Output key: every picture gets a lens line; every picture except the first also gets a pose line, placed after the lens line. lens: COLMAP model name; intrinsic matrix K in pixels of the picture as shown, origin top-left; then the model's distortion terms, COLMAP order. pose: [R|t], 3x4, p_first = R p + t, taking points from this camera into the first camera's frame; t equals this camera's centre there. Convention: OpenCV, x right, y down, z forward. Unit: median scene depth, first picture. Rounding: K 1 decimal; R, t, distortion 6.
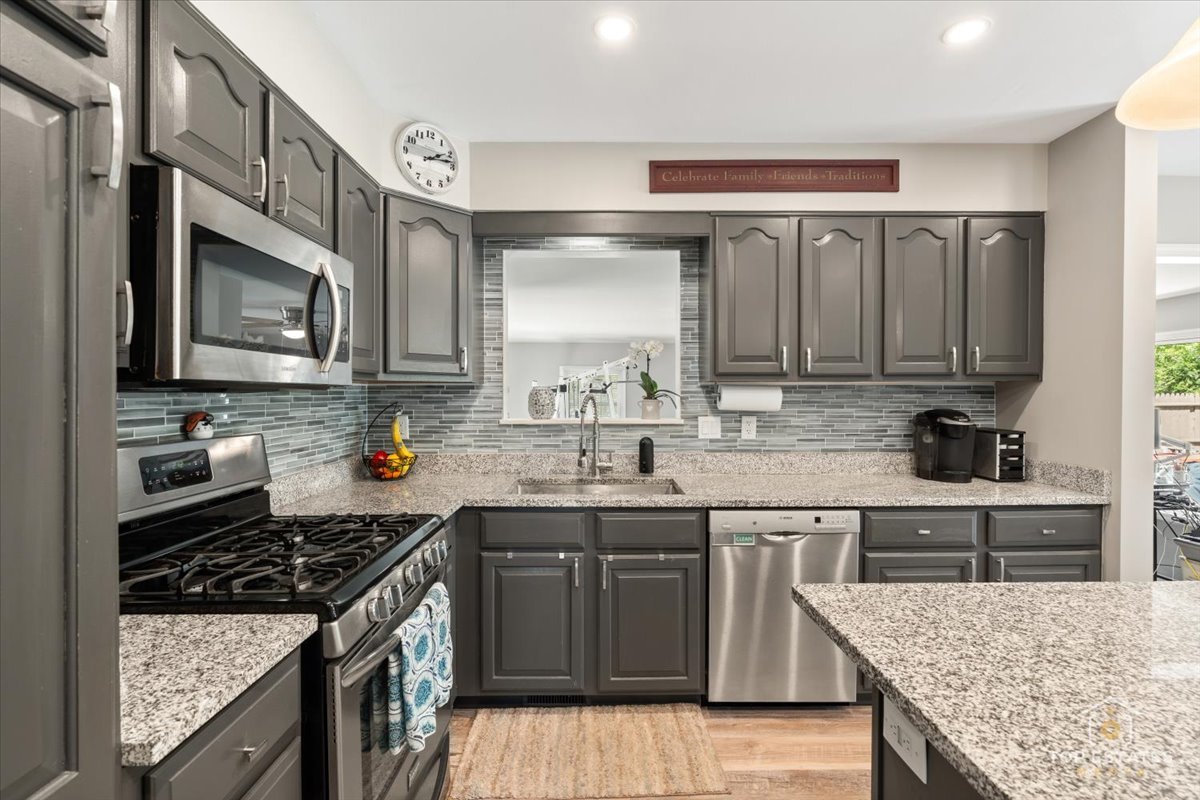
lens RADIAL K [[547.1, 0, 603.2], [0, 547.1, 399.0], [0, 0, 1]] dist [-0.002786, 0.000390]
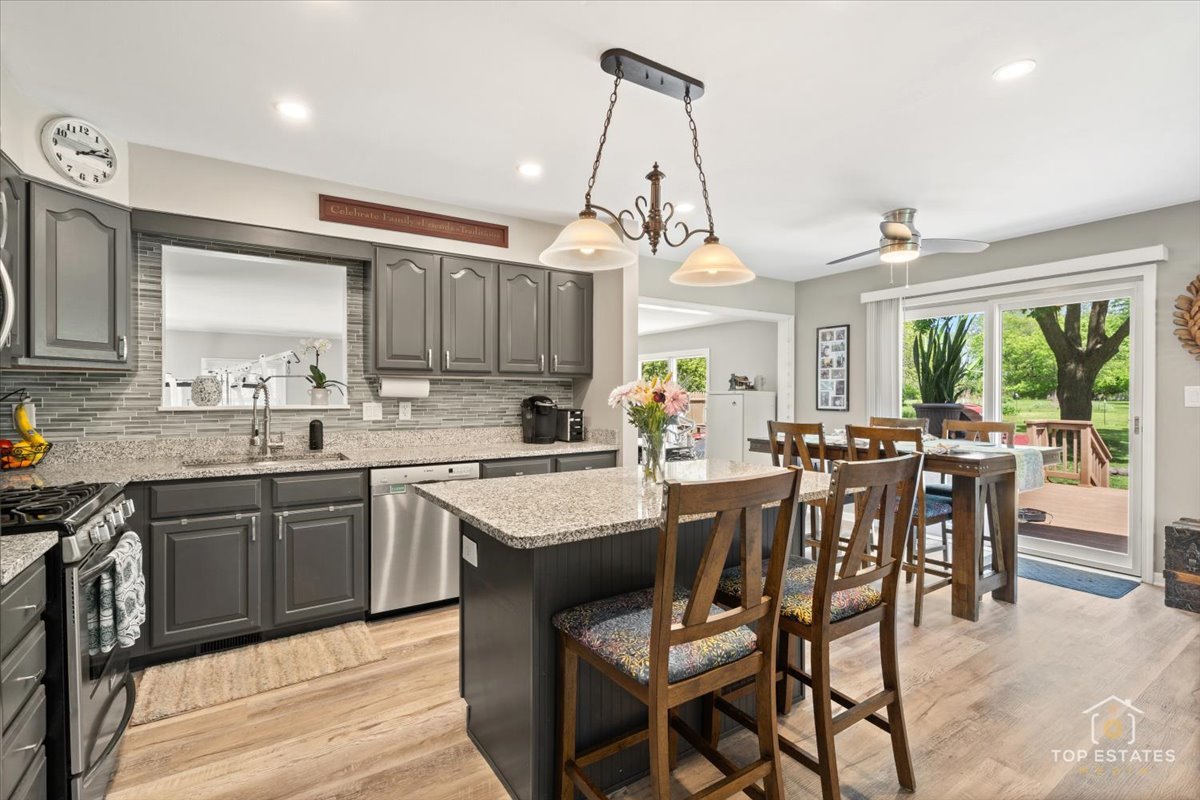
lens RADIAL K [[547.1, 0, 603.2], [0, 547.1, 399.0], [0, 0, 1]] dist [-0.002786, 0.000390]
pose [[0.838318, -0.002773, 0.545175, -0.050244], [0.002677, 0.999996, 0.000969, 0.027081], [-0.545175, 0.000648, 0.838322, -0.373280]]
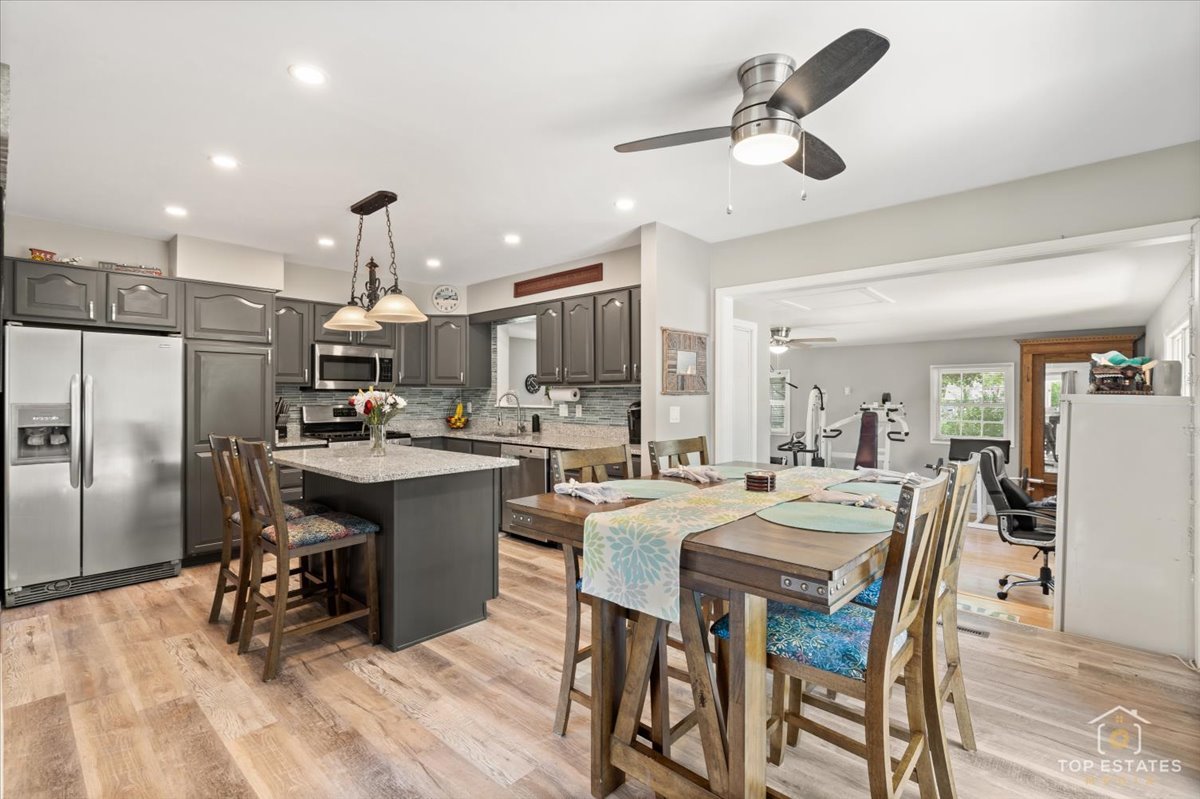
lens RADIAL K [[547.1, 0, 603.2], [0, 547.1, 398.5], [0, 0, 1]] dist [-0.002786, 0.000390]
pose [[0.733090, 0.004799, -0.680115, 1.748126], [-0.006901, 0.999976, -0.000383, 0.012993], [0.680097, 0.004974, 0.733106, -0.317455]]
